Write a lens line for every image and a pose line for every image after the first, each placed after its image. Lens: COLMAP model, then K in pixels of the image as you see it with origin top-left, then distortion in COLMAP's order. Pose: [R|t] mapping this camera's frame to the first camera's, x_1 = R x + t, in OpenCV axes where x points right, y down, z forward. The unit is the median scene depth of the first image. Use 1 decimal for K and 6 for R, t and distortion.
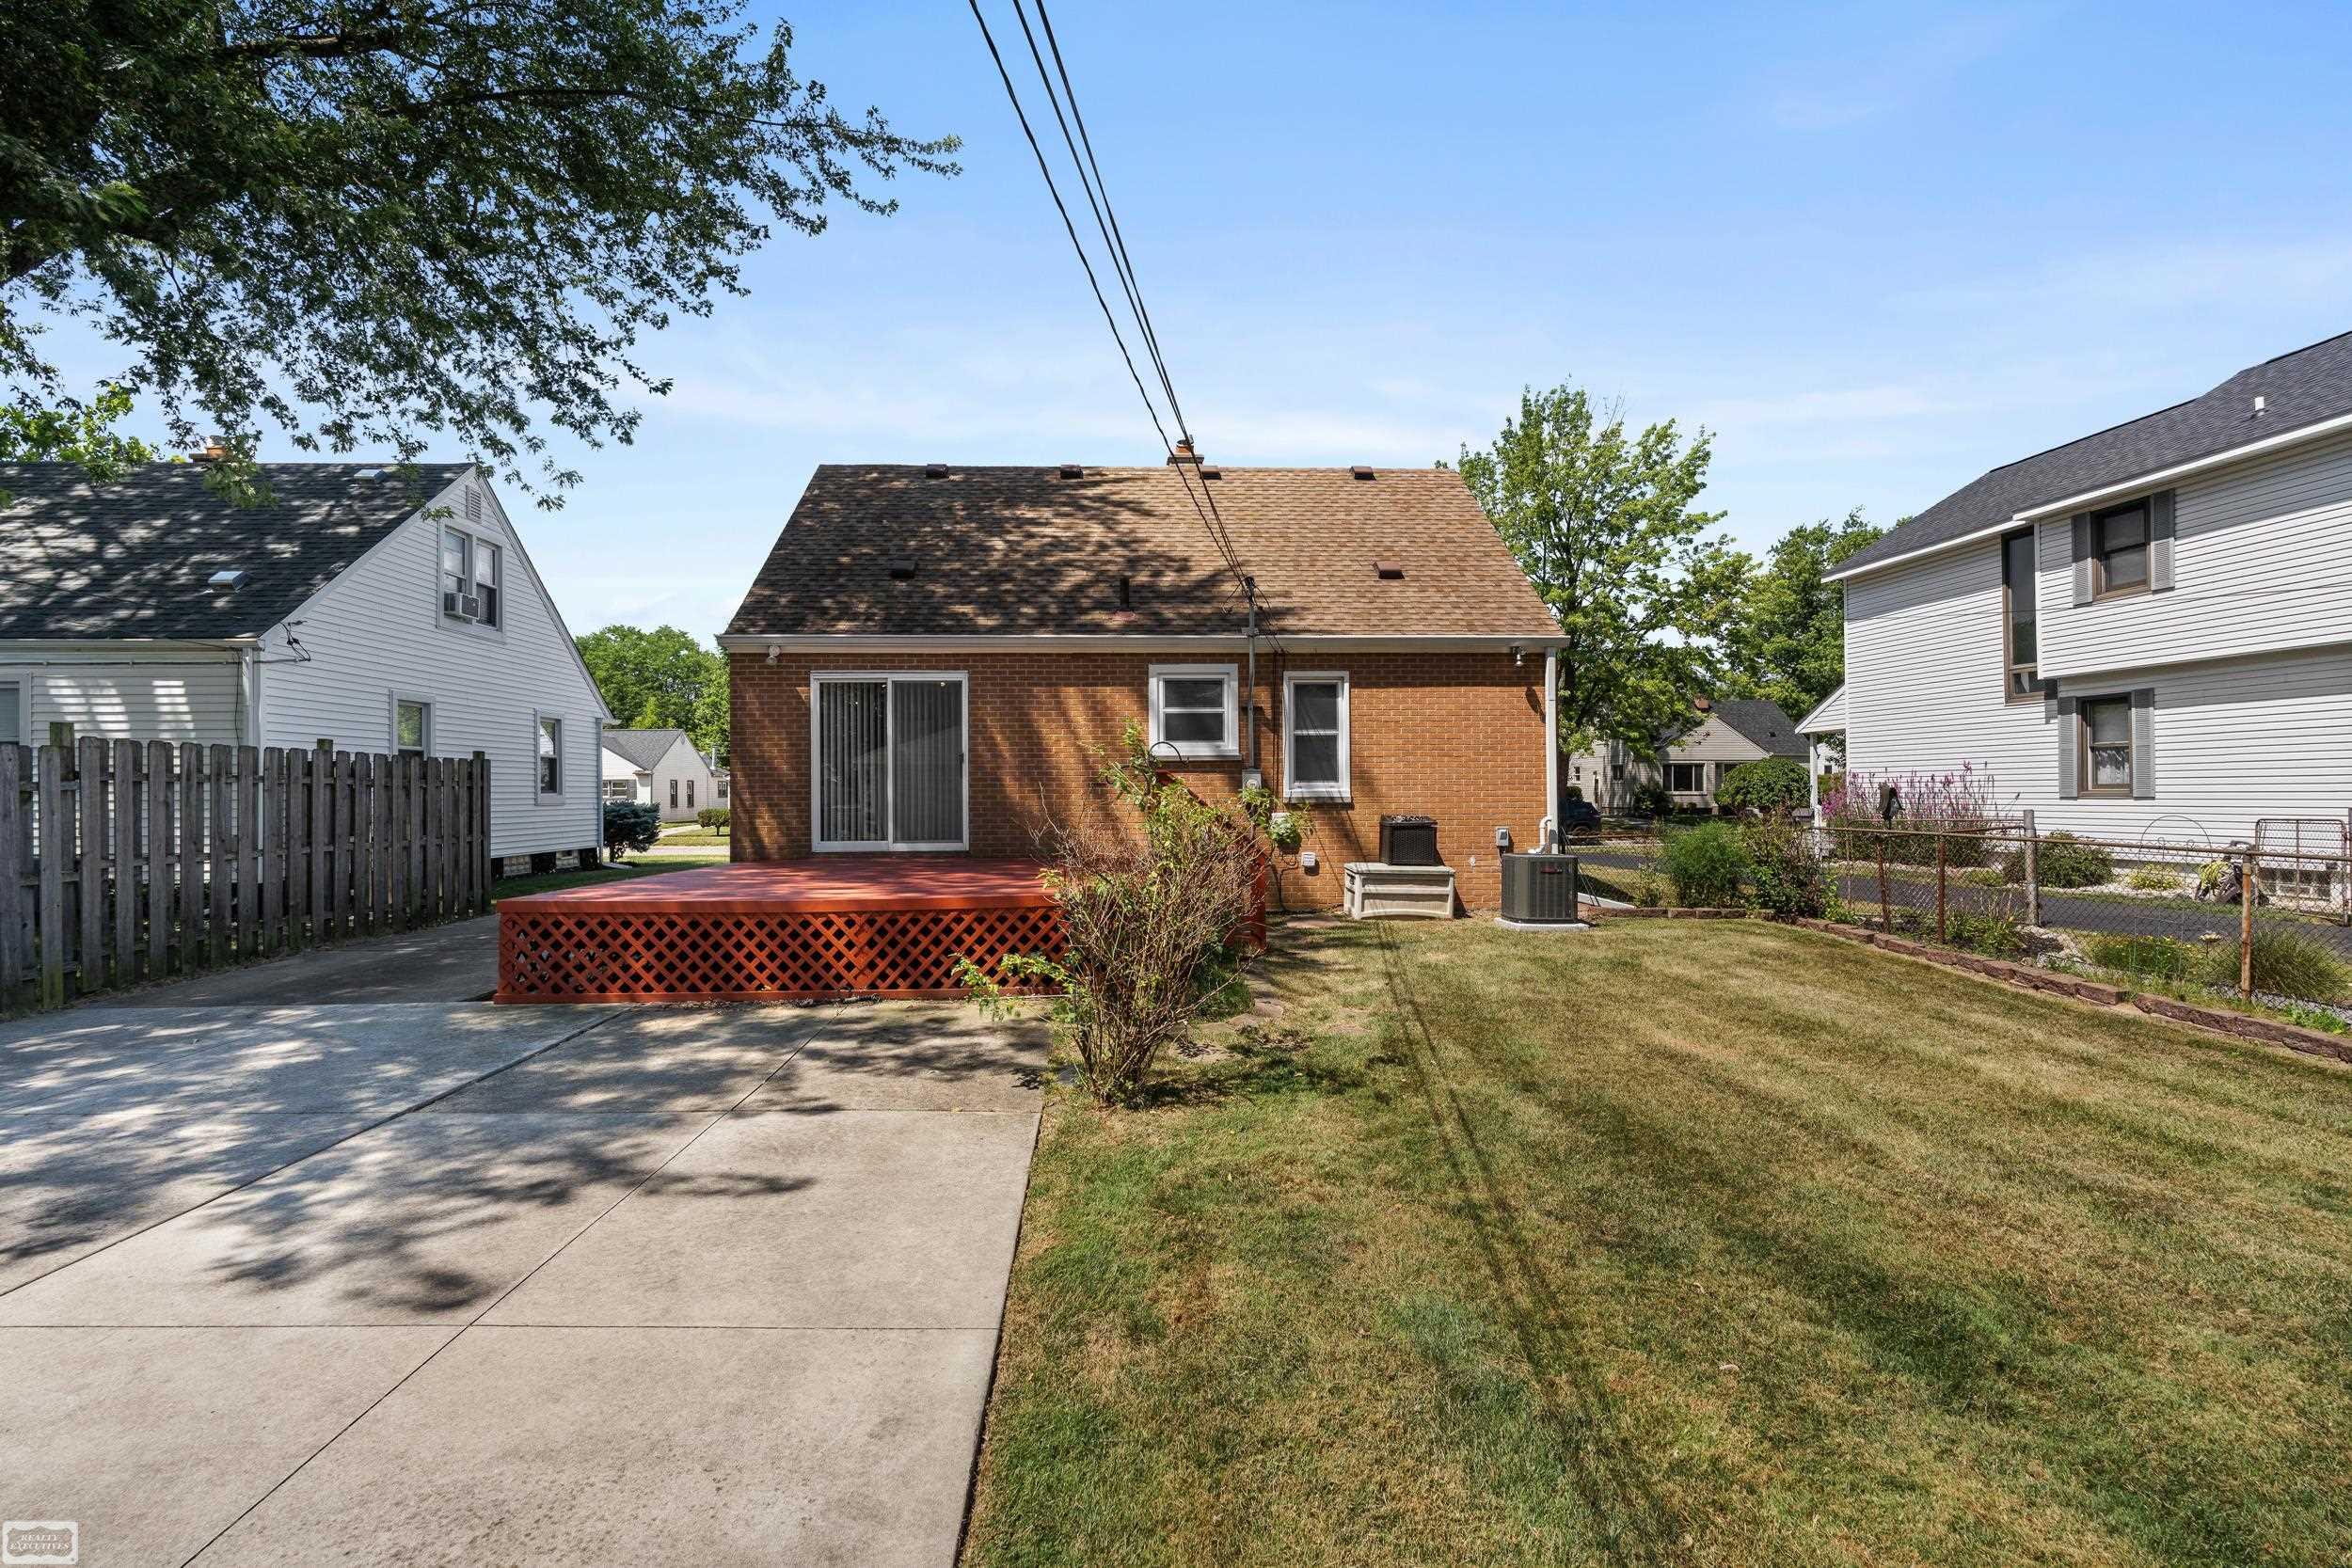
lens RADIAL K [[1065.4, 0, 1186.3], [0, 1065.4, 801.1], [0, 0, 1]] dist [-0.004127, -0.000524]
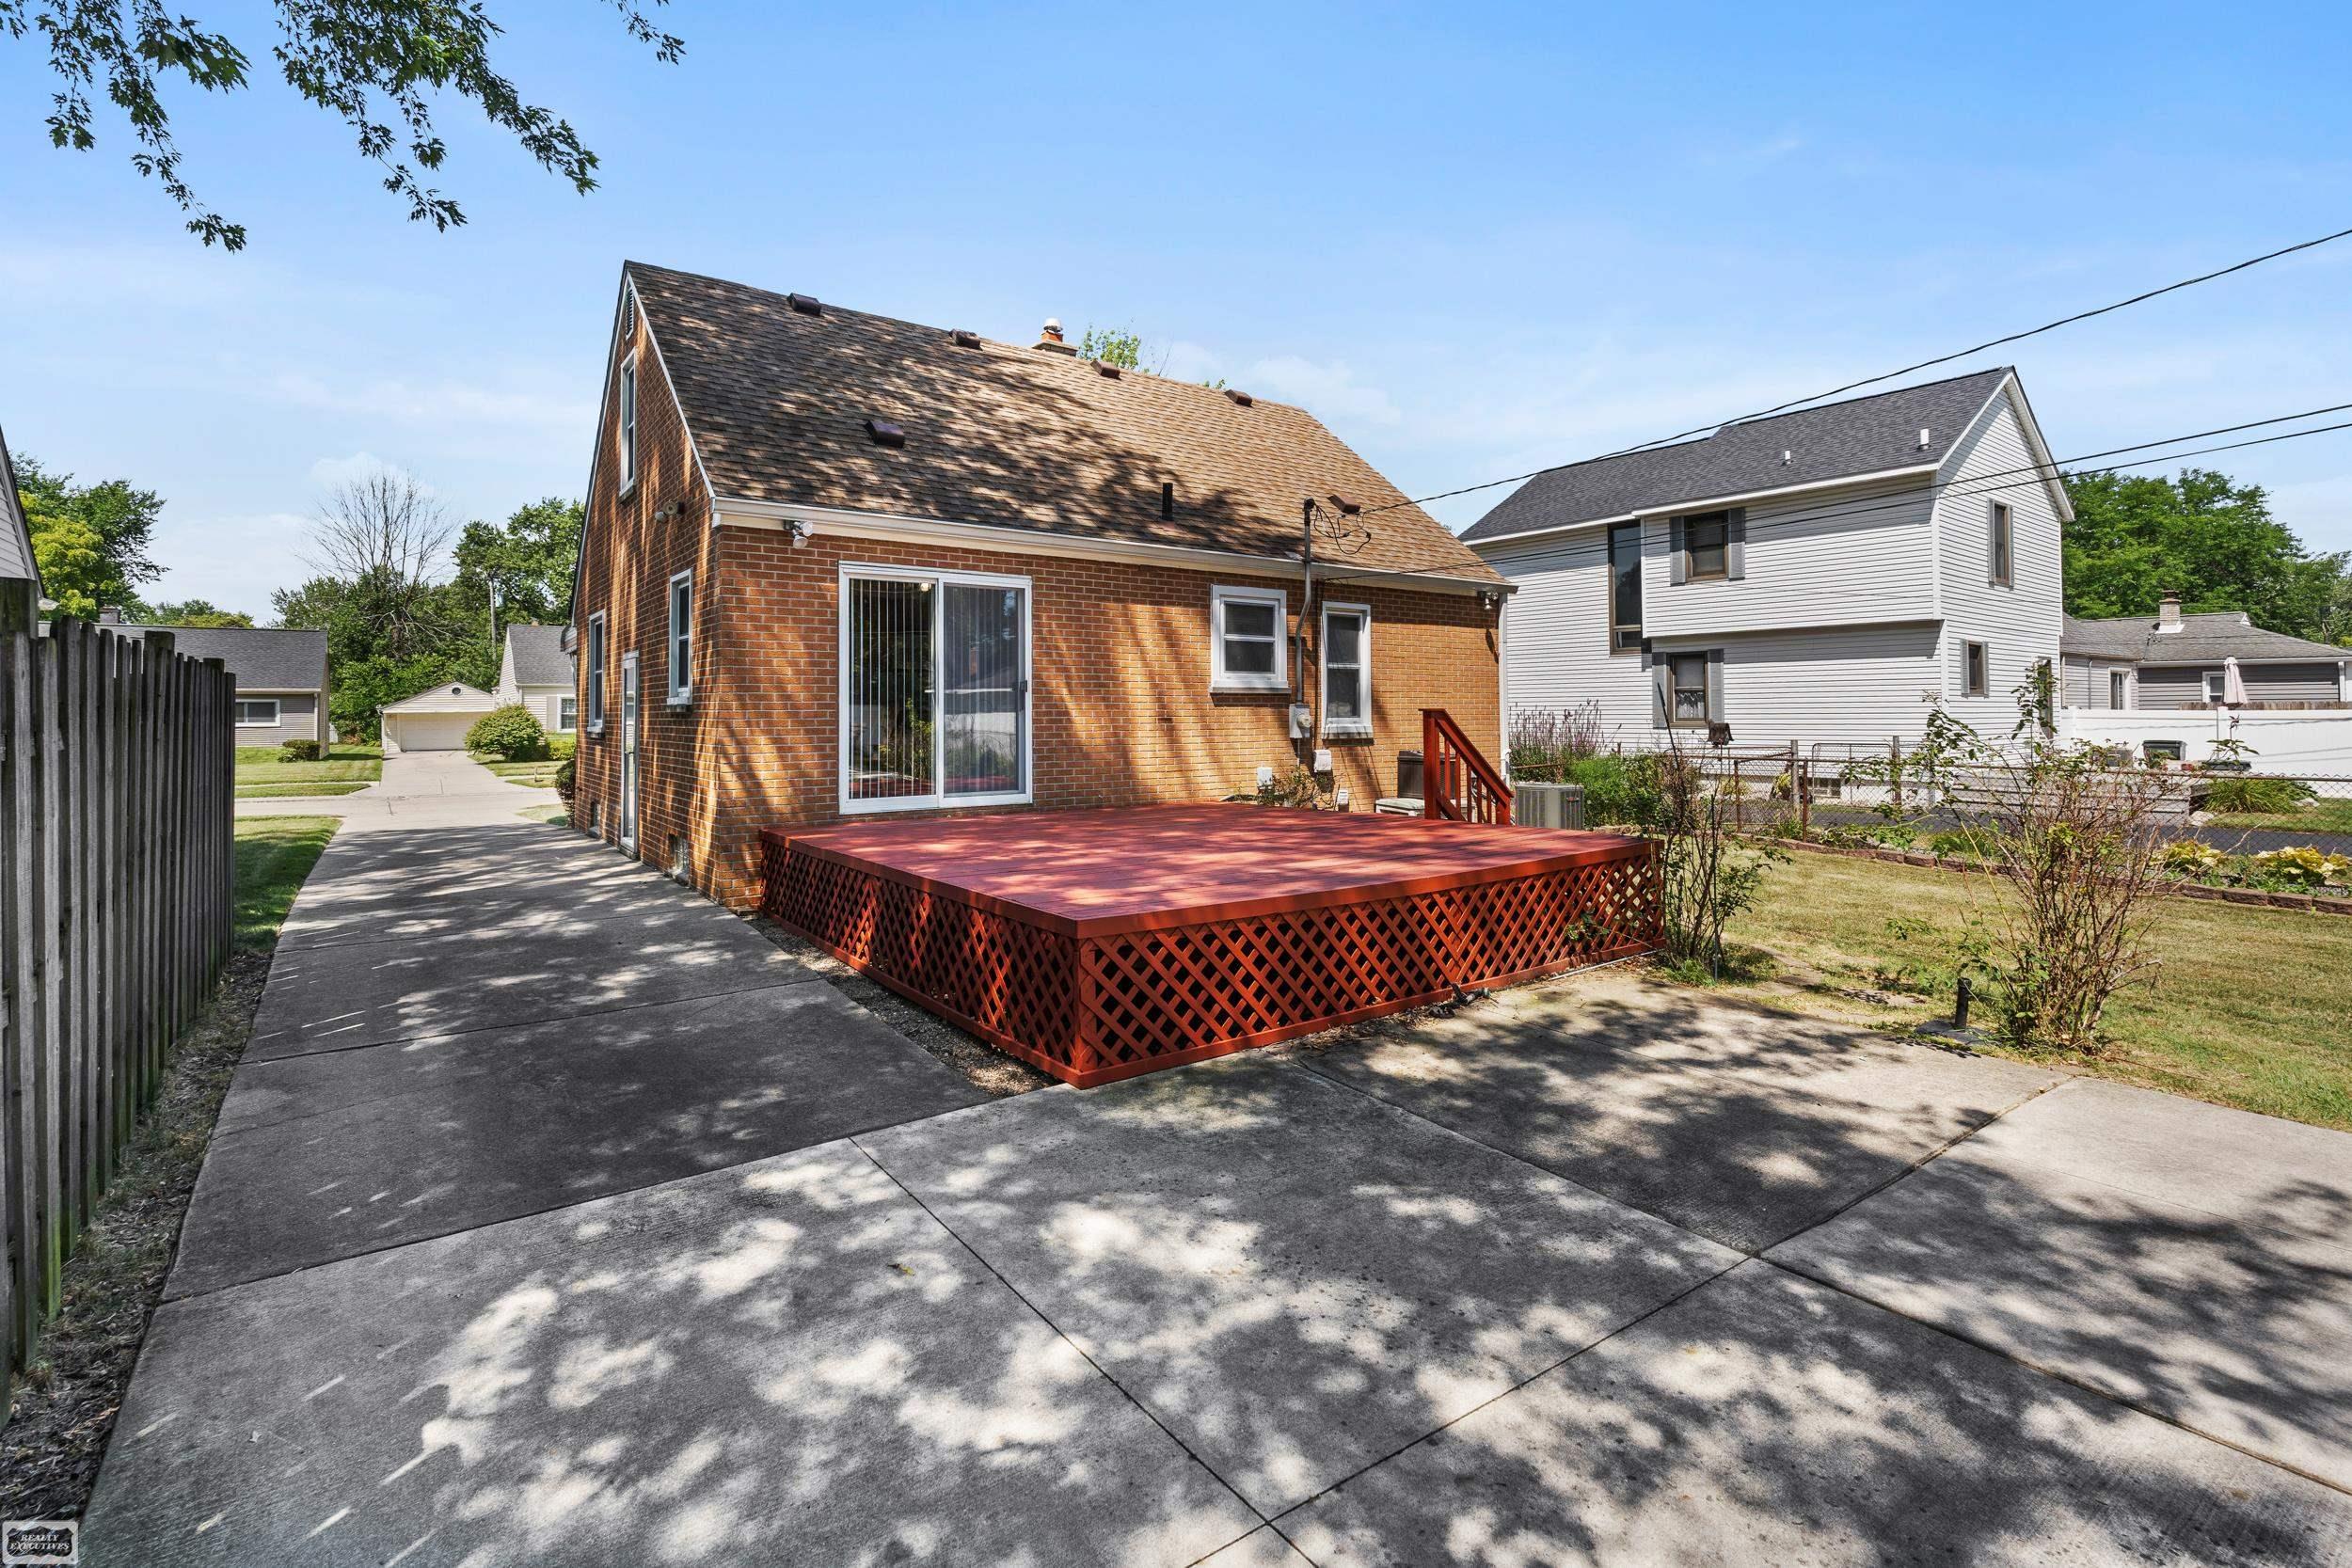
lens RADIAL K [[1090.8, 0, 1231.5], [0, 1090.8, 702.9], [0, 0, 1]] dist [0.000162, -0.000516]
pose [[0.826200, 0.009060, 0.563304, -0.527357], [0.003620, 0.999765, -0.021389, -0.010019], [-0.563365, 0.019711, 0.825973, 0.240768]]
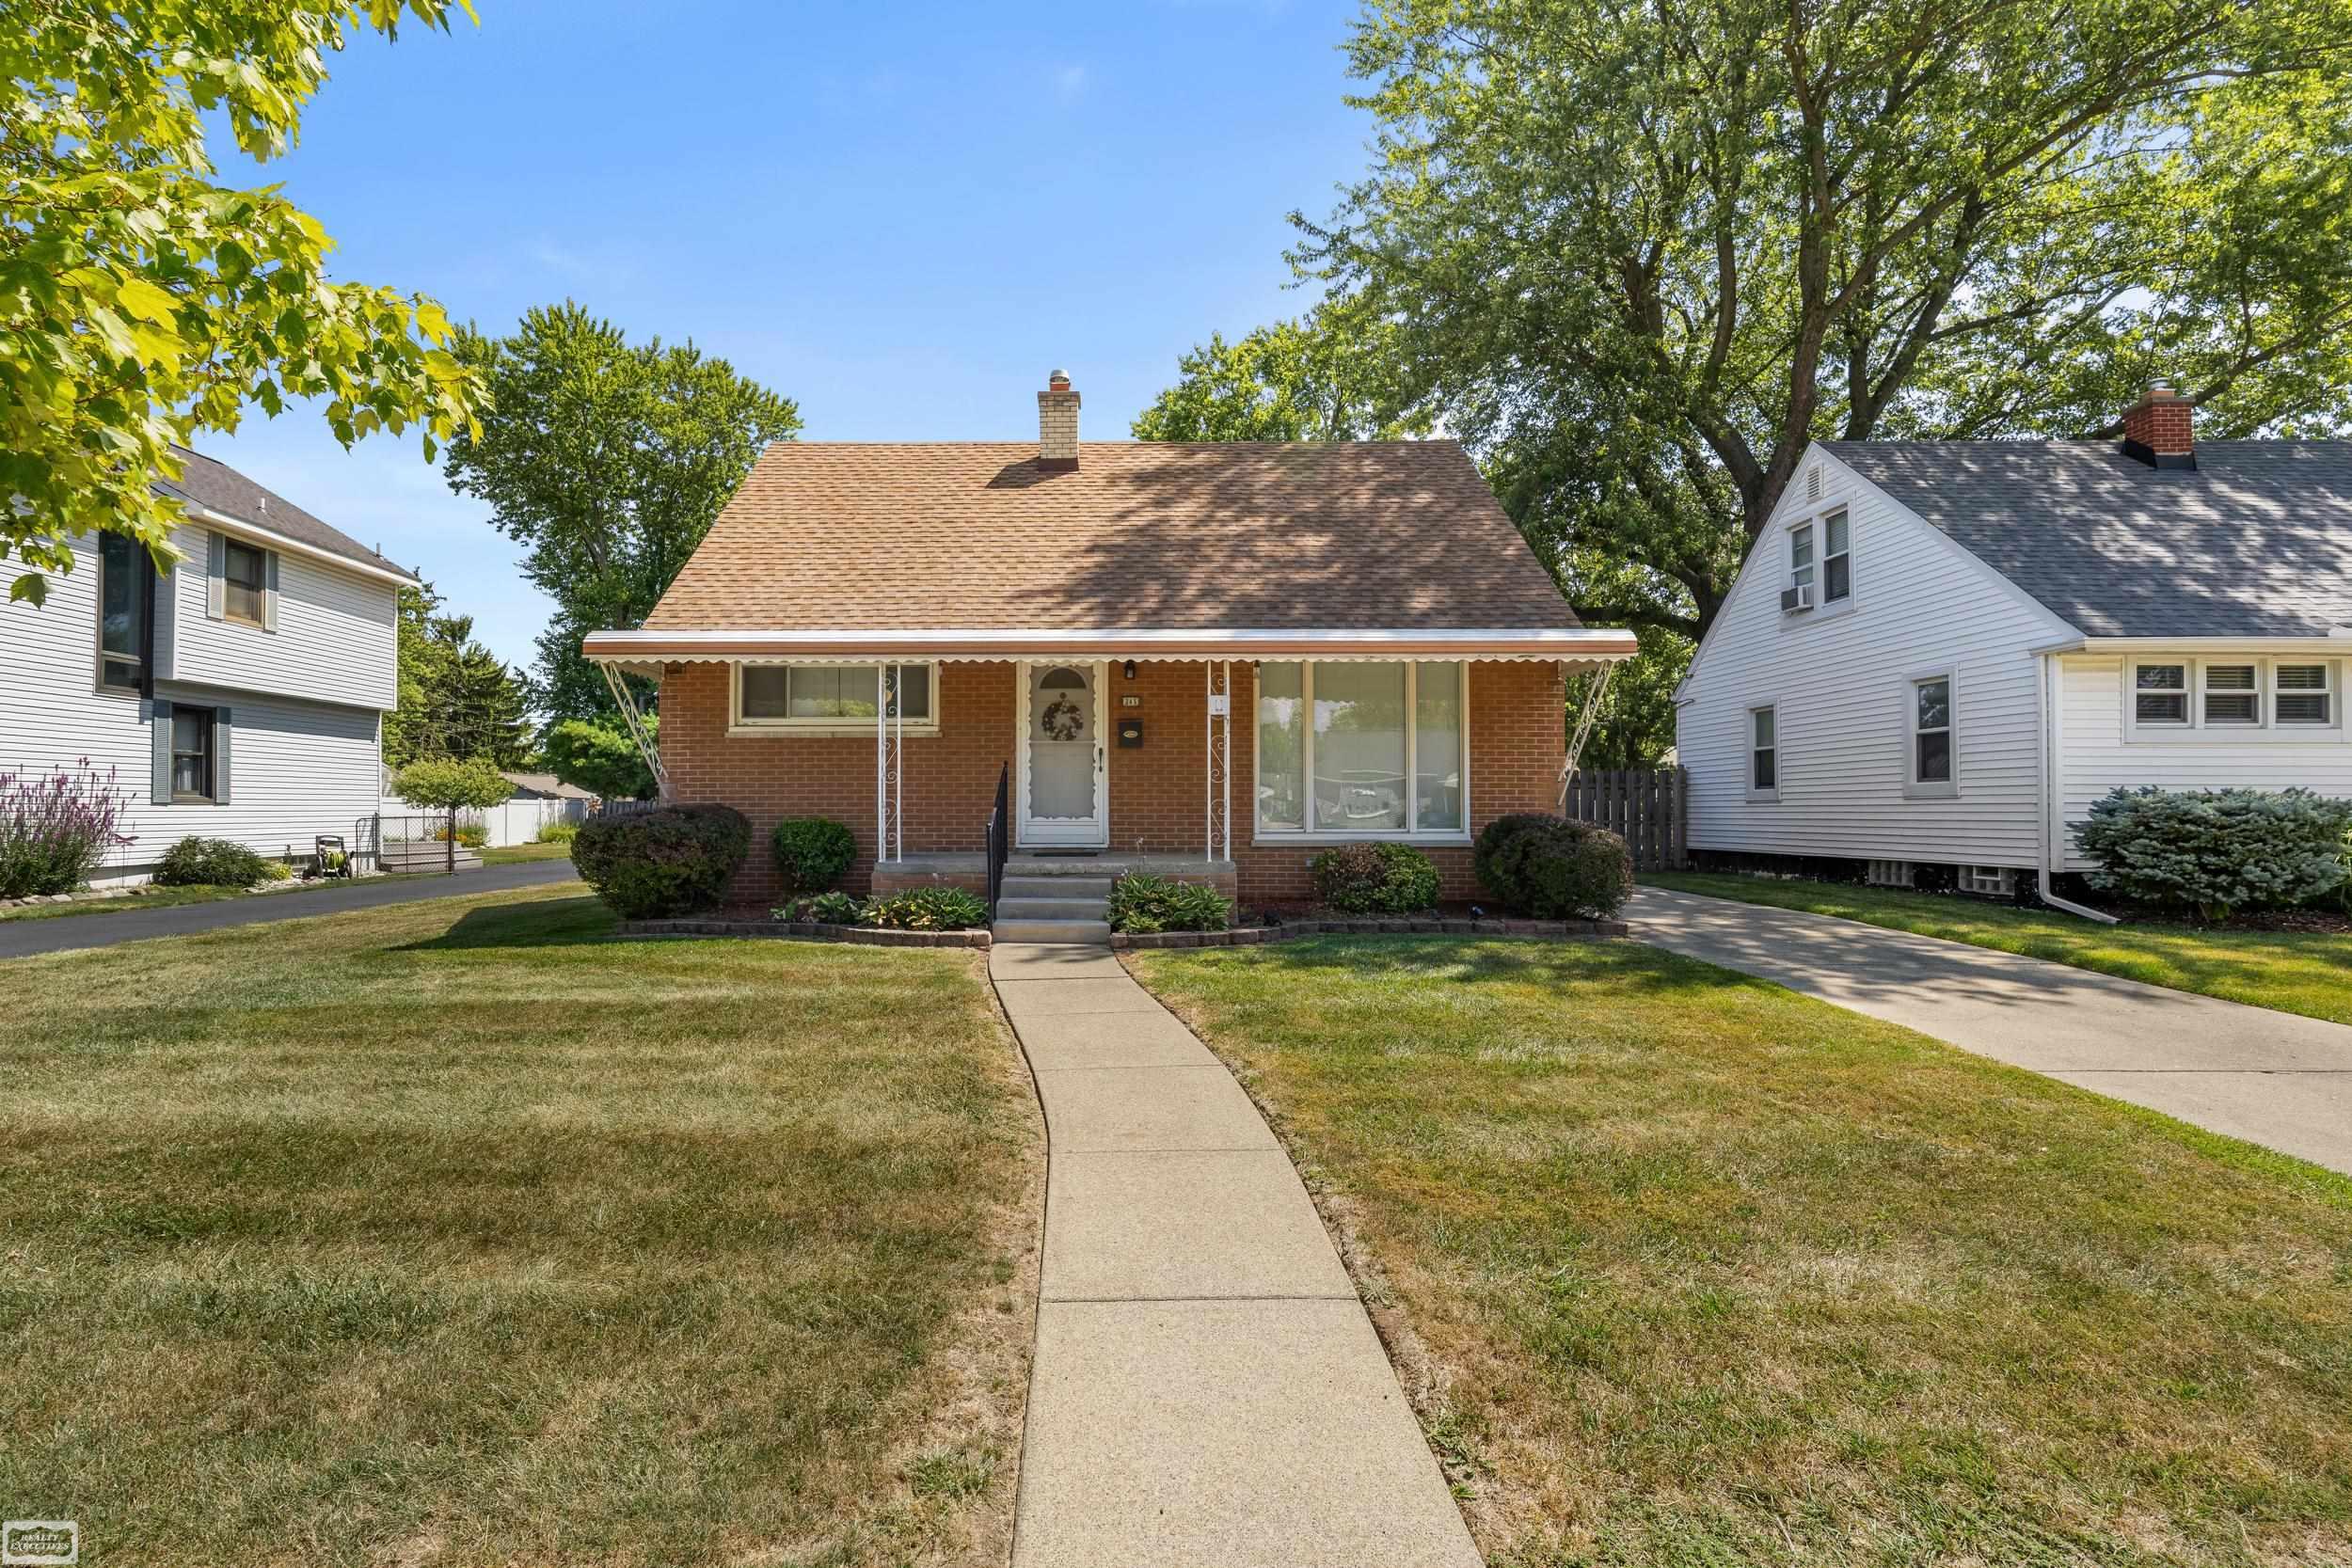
lens RADIAL K [[1078.7, 0, 1139.4], [0, 1078.7, 779.8], [0, 0, 1]] dist [-0.003382, -0.000377]
pose [[-0.998729, 0.007907, 0.049783, -0.160117], [0.006979, 0.999799, -0.018796, 0.000502], [-0.049921, -0.018425, -0.998583, 2.677006]]
